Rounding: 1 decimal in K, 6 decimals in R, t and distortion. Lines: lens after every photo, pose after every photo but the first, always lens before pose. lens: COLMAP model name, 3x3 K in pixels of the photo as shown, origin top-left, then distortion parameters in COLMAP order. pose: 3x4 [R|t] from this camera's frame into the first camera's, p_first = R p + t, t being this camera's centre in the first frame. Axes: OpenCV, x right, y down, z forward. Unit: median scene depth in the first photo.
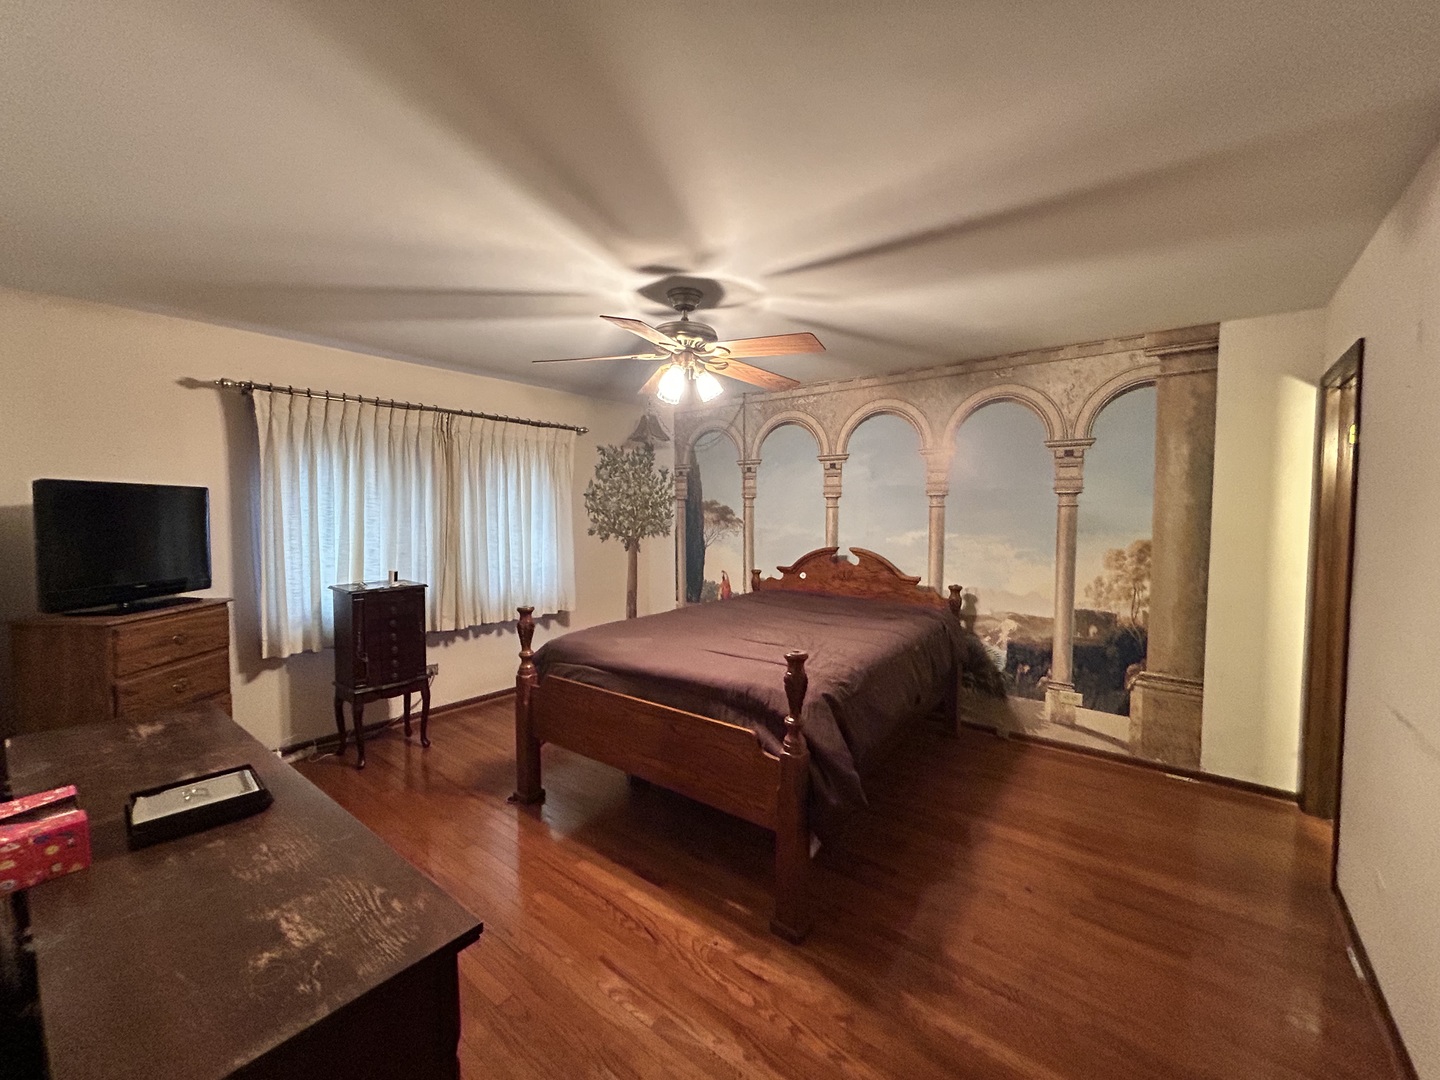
lens RADIAL K [[577.9, 0, 719.0], [0, 577.9, 540.3], [0, 0, 1]] dist [-0.003918, -0.000390]
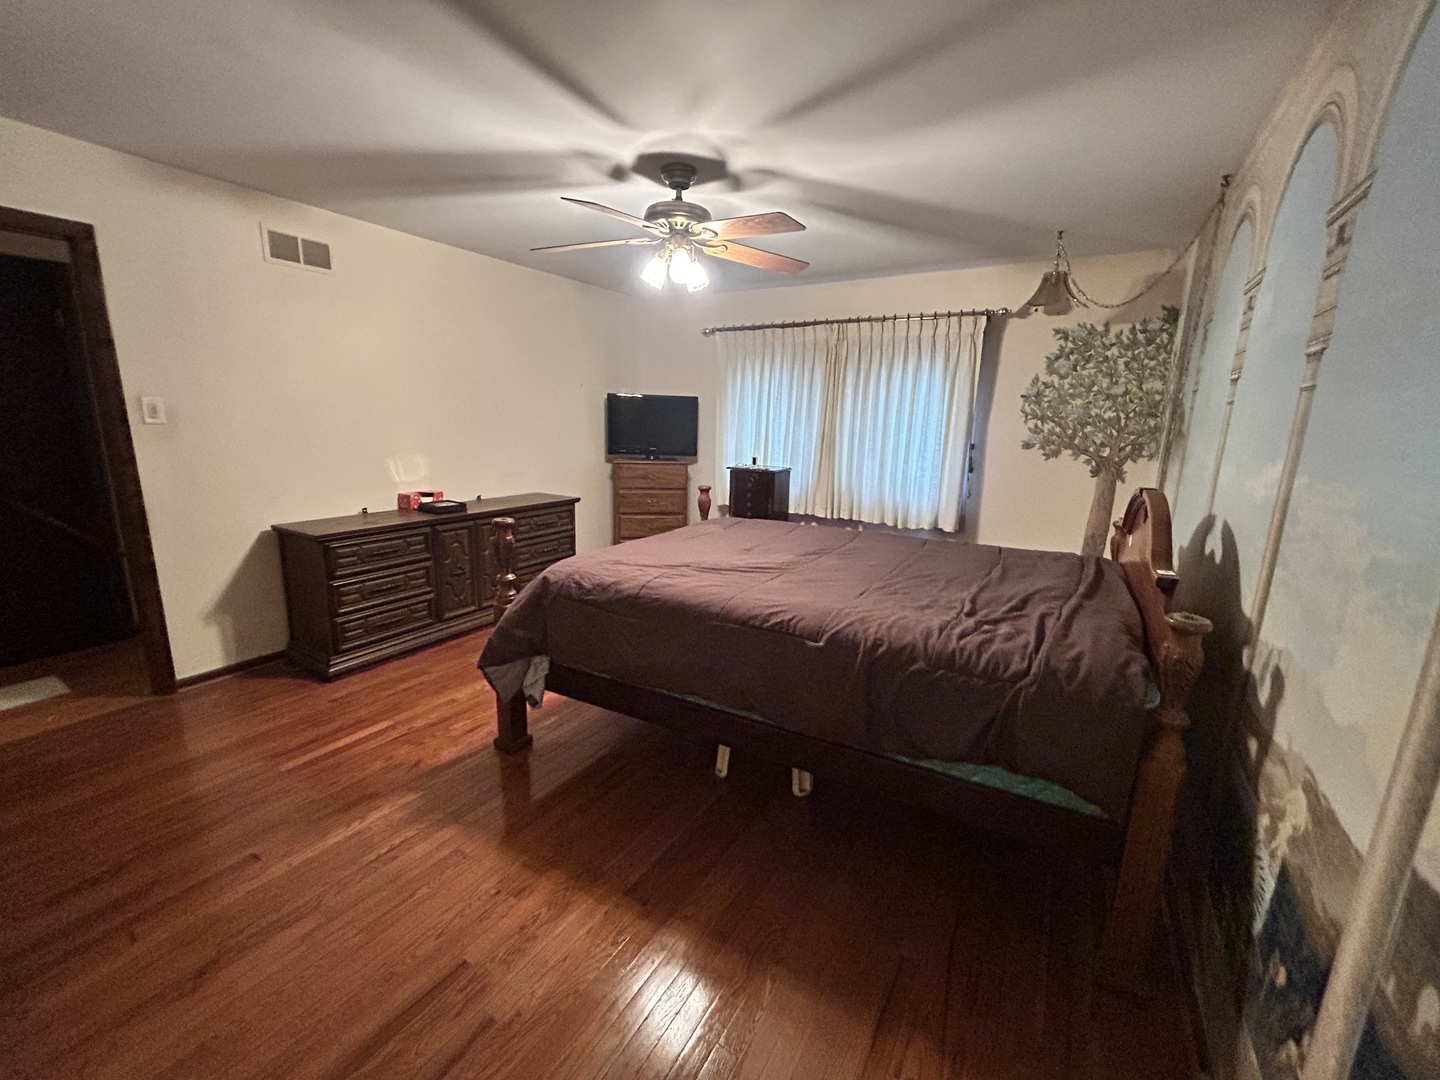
lens RADIAL K [[577.9, 0, 719.4], [0, 577.9, 538.3], [0, 0, 1]] dist [-0.003918, -0.000390]
pose [[0.137105, 0.204032, -0.969316, 0.498183], [-0.077377, 0.977773, 0.194867, -0.011037], [0.987530, 0.048286, 0.149845, 0.473861]]
